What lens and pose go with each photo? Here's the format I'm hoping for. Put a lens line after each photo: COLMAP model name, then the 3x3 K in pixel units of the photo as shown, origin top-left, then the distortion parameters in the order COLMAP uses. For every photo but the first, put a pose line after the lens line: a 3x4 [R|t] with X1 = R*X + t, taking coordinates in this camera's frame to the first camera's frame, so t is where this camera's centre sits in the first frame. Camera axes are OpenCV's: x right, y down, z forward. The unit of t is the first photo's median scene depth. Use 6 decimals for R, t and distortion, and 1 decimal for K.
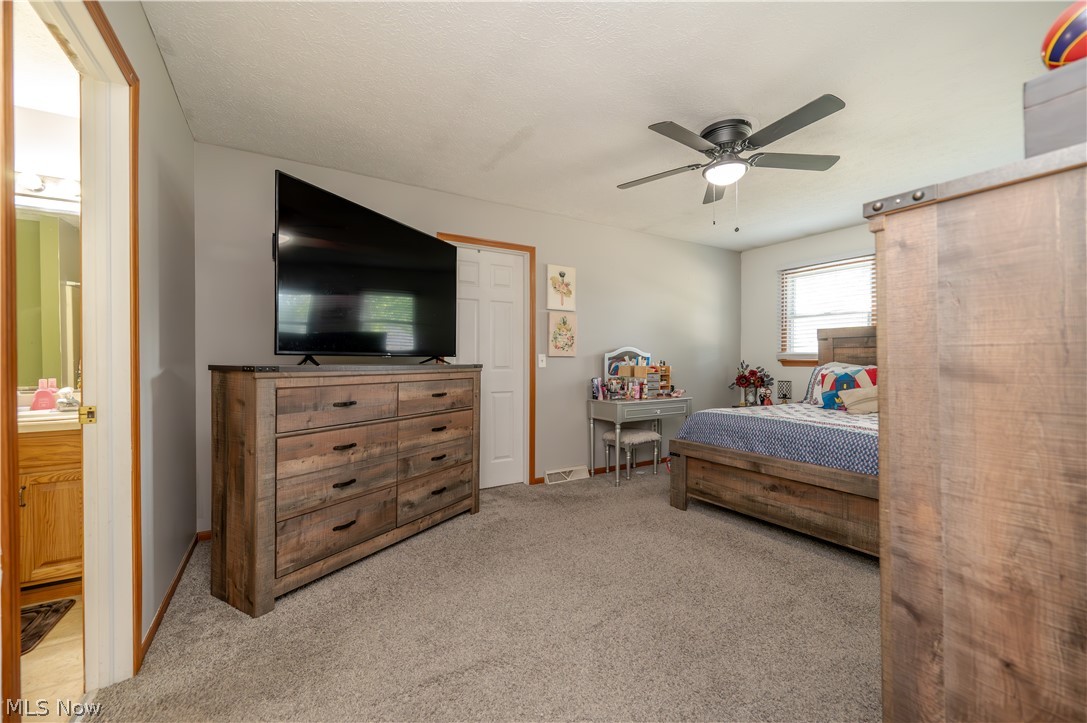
lens RADIAL K [[429.1, 0, 546.0], [0, 429.1, 358.4], [0, 0, 1]] dist [-0.001399, 0.000189]
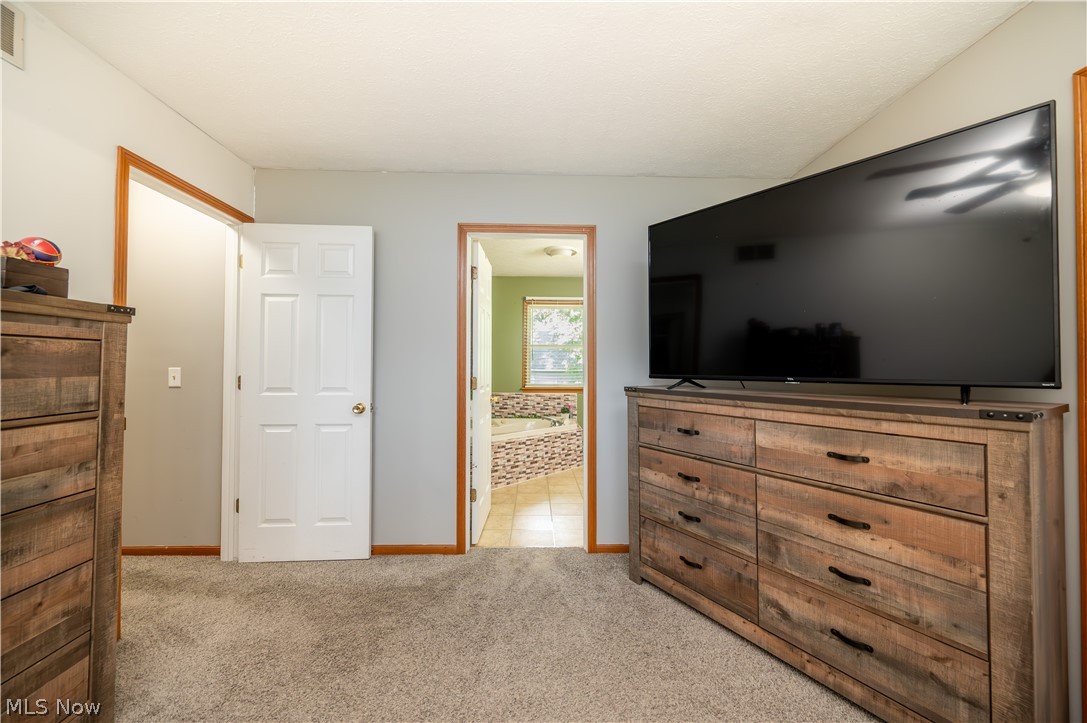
lens RADIAL K [[429.1, 0, 546.0], [0, 429.1, 358.4], [0, 0, 1]] dist [-0.001399, 0.000189]
pose [[-0.482389, -0.018785, -0.875756, 0.384140], [0.000804, 0.999760, -0.021887, -0.025489], [0.875957, -0.011262, -0.482258, 0.892154]]
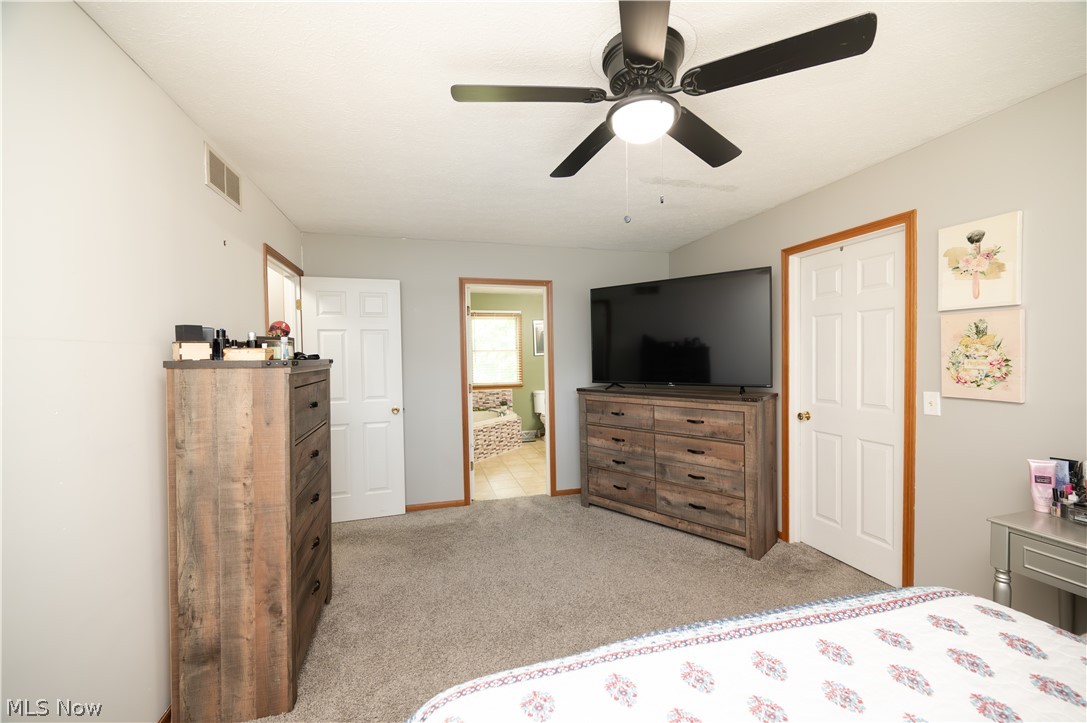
lens RADIAL K [[429.1, 0, 546.0], [0, 429.1, 358.4], [0, 0, 1]] dist [-0.001399, 0.000189]
pose [[-0.255483, 0.008728, -0.966774, 0.902304], [0.020048, 0.999792, 0.003729, -0.089253], [0.966606, -0.018430, -0.255605, 0.874673]]
